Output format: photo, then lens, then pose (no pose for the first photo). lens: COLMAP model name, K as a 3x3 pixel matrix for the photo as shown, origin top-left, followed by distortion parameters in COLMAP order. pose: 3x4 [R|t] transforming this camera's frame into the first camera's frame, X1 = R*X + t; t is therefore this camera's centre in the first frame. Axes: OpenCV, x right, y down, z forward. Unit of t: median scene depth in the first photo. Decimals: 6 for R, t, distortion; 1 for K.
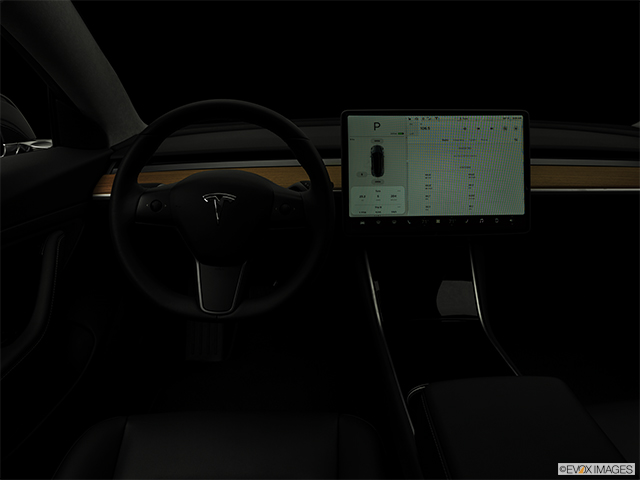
lens RADIAL K [[493.3, 0, 320.0], [0, 493.3, 240.0], [0, 0, 1]] dist [-0.106453, 0.007772]
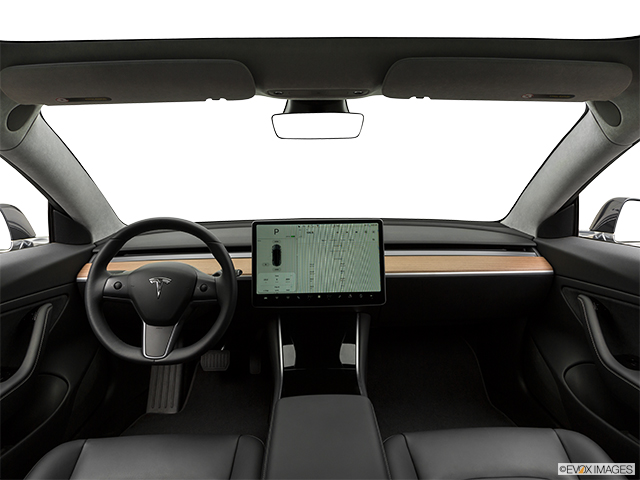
lens RADIAL K [[471.6, 0, 320.0], [0, 471.6, 240.0], [0, 0, 1]] dist [-0.027673, 0.002943]
pose [[0.999874, -0.001083, 0.015808, 0.223083], [0.003766, 0.985313, -0.170719, 0.033667], [-0.015391, 0.170757, 0.985193, -0.384586]]
